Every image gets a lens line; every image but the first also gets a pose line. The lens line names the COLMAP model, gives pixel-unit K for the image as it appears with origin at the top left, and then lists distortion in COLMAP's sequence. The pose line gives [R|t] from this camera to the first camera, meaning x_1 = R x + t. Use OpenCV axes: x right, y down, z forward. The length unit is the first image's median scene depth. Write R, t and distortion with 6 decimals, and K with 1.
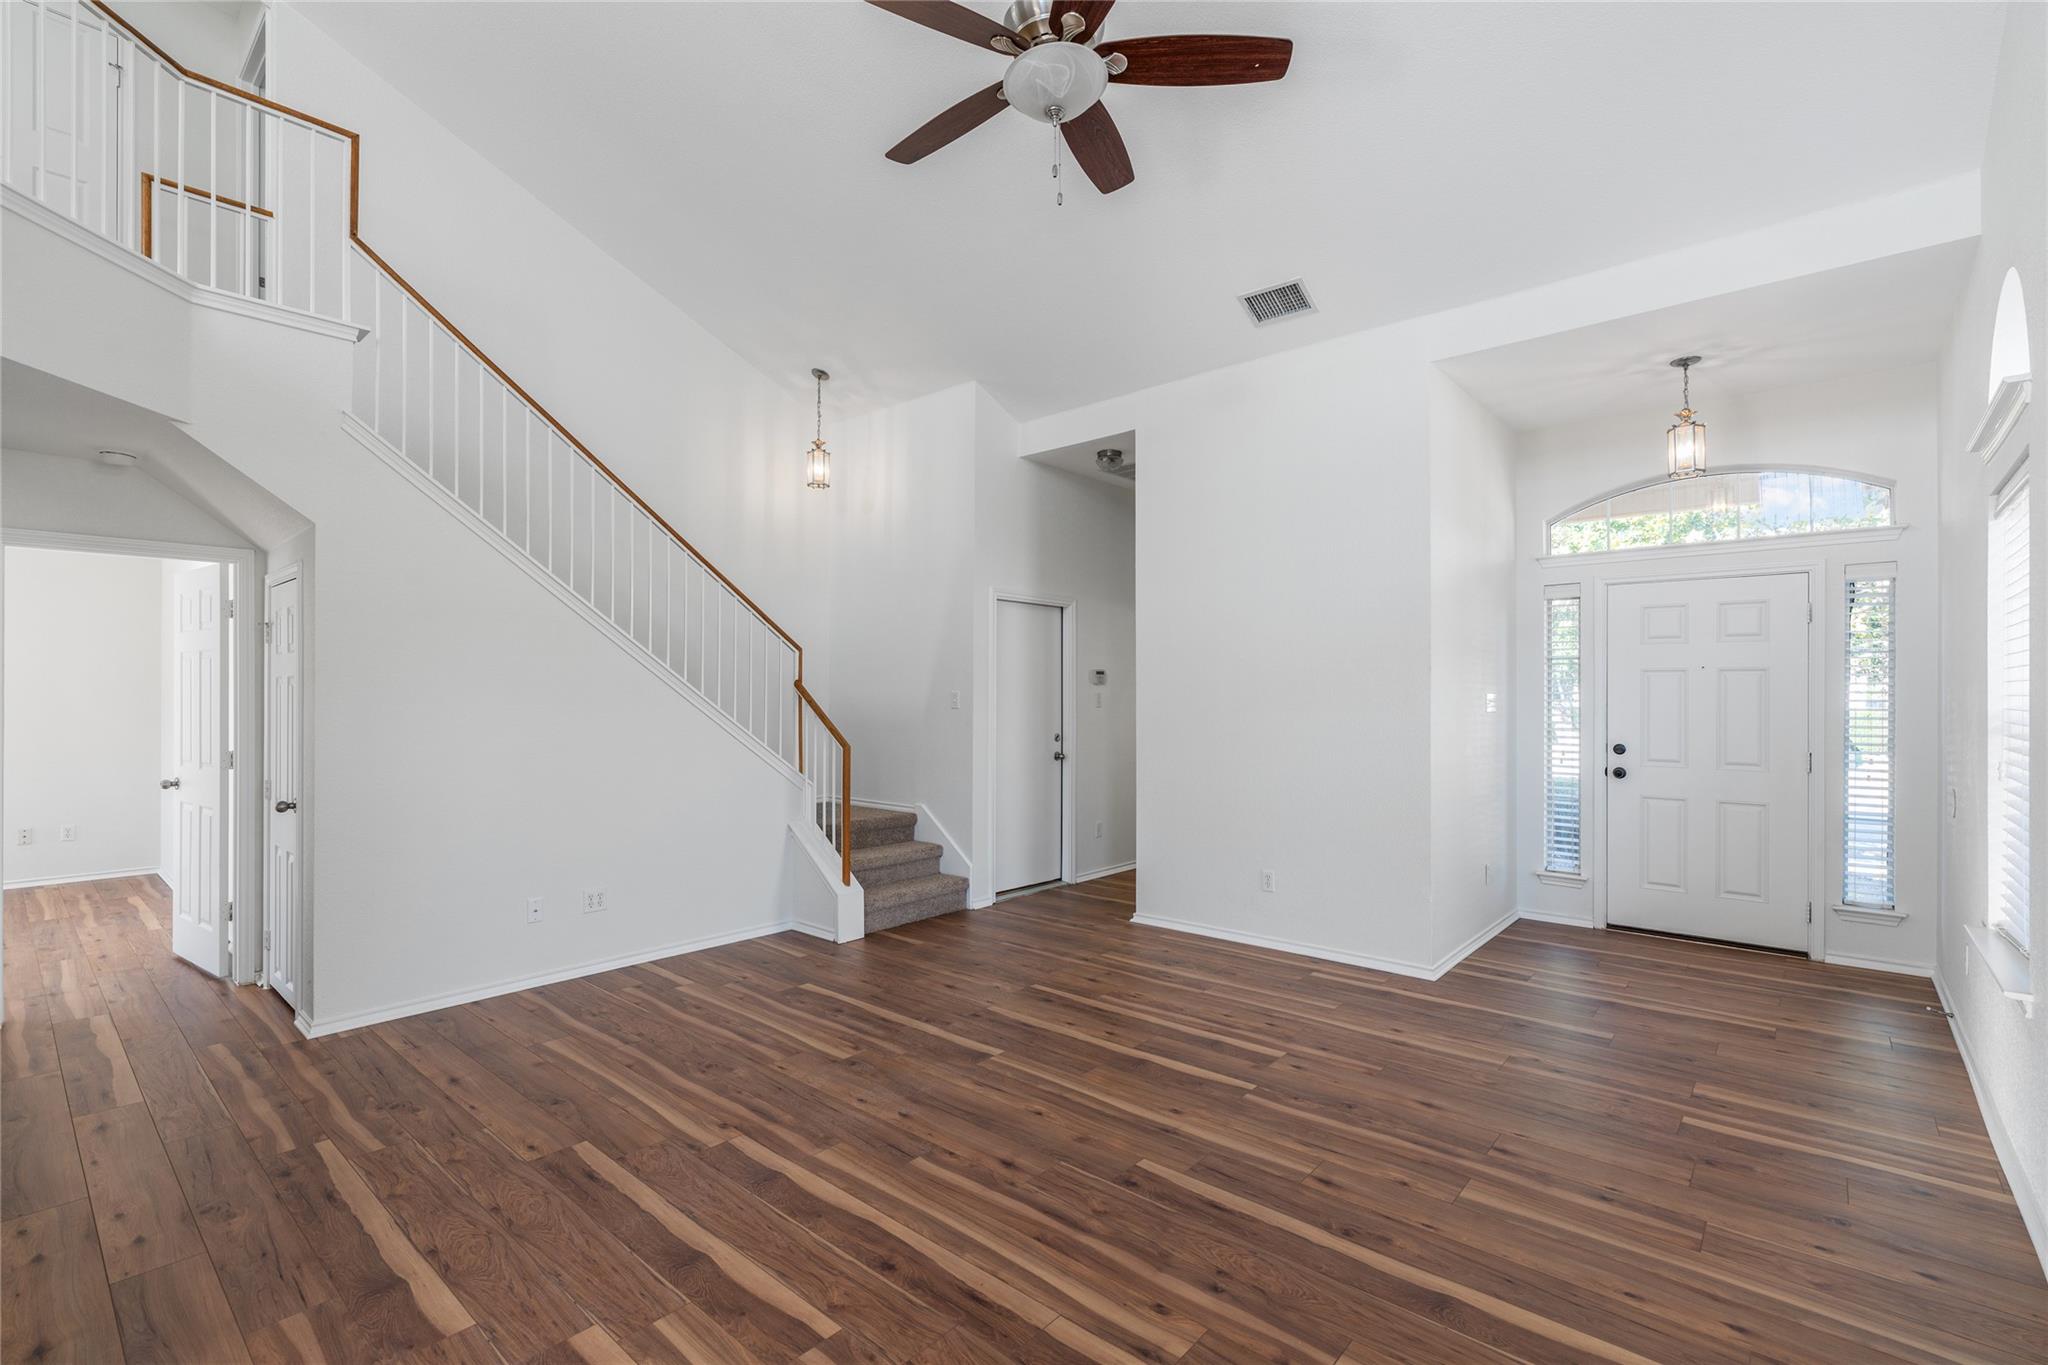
lens RADIAL K [[912.3, 0, 1010.5], [0, 912.3, 691.3], [0, 0, 1]] dist [-0.004367, 0.000267]
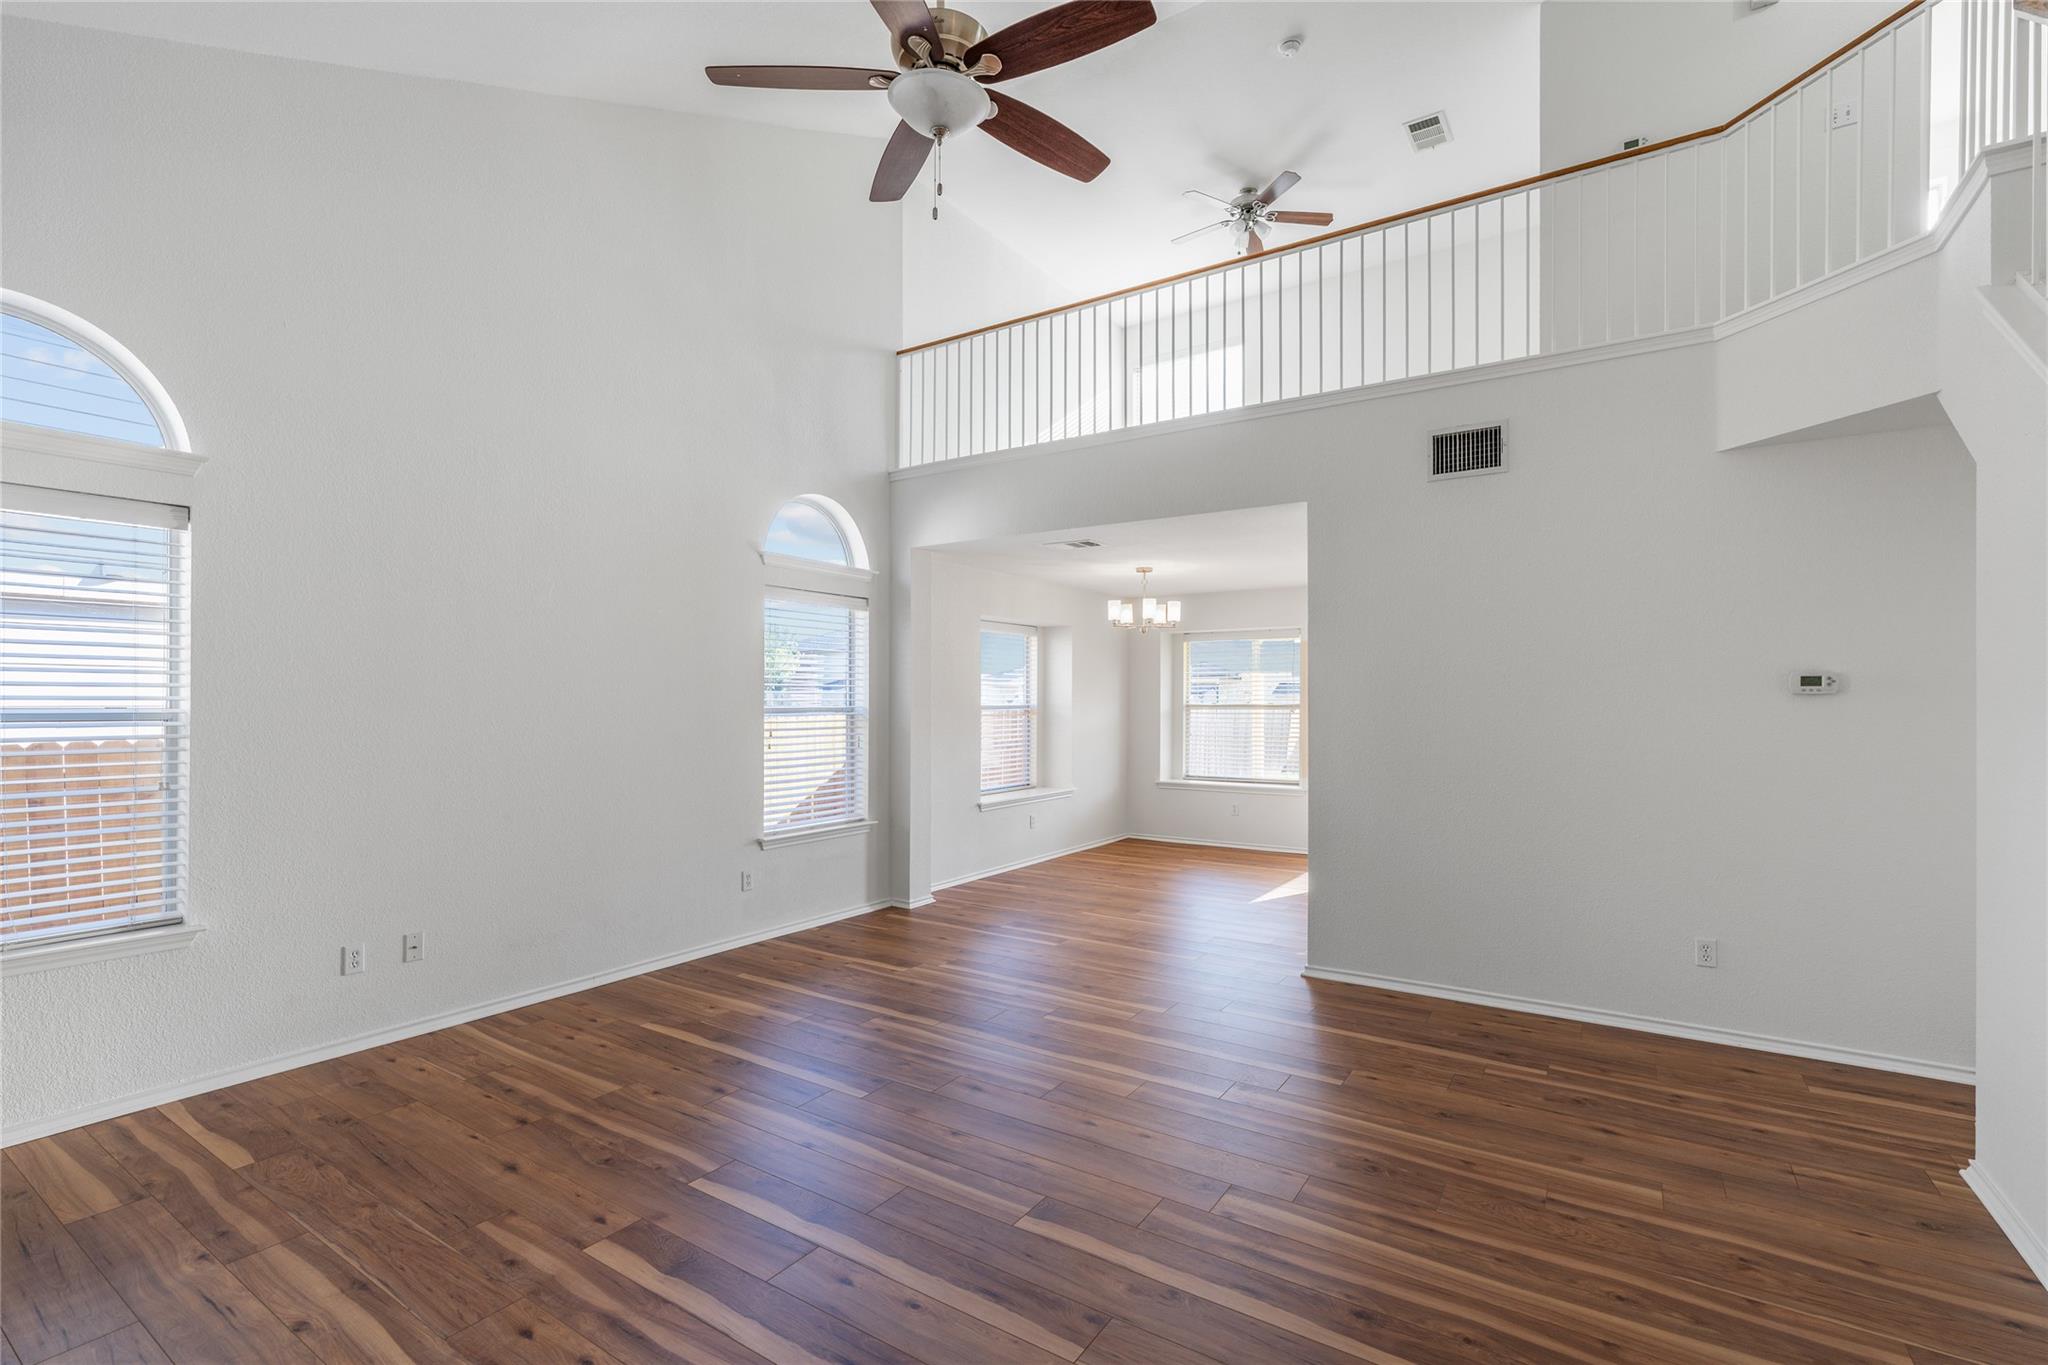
lens RADIAL K [[921.7, 0, 1019.5], [0, 921.7, 672.9], [0, 0, 1]] dist [0.001073, 0.000372]
pose [[-0.989404, -0.007567, -0.144992, 0.075141], [-0.002321, 0.999338, -0.036315, 0.006742], [0.145171, -0.035593, -0.988766, 1.379537]]
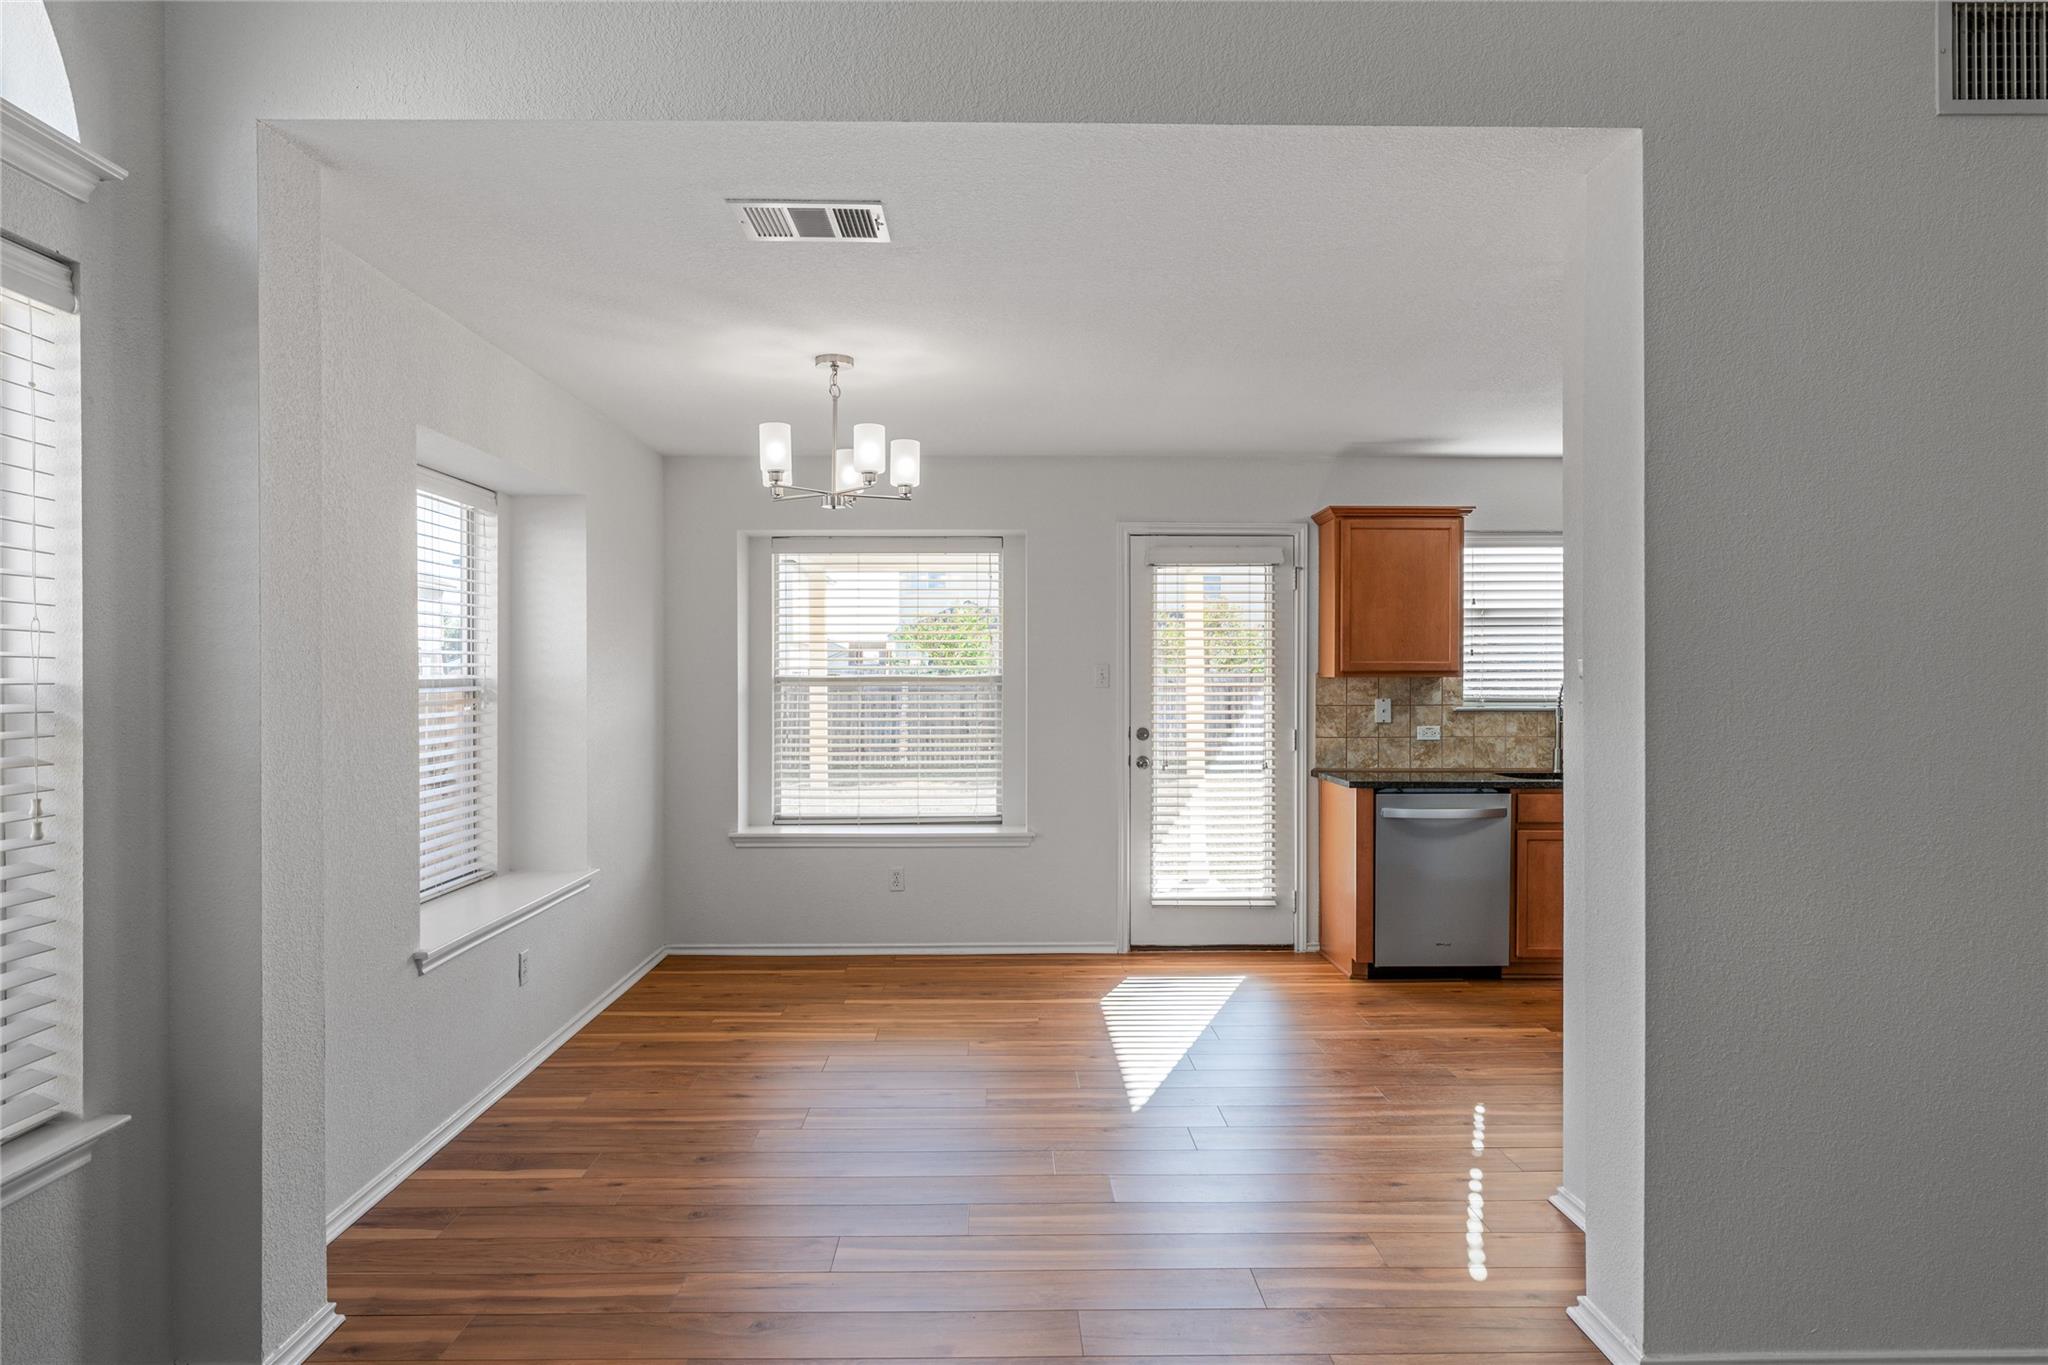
lens RADIAL K [[1238.9, 0, 1020.2], [0, 1238.9, 676.2], [0, 0, 1]] dist [0.004914, 0.001805]
pose [[-0.731048, -0.000766, -0.682326, 0.162970], [0.003953, 0.999978, -0.005358, 0.009242], [0.682315, -0.006614, -0.731029, 0.573221]]
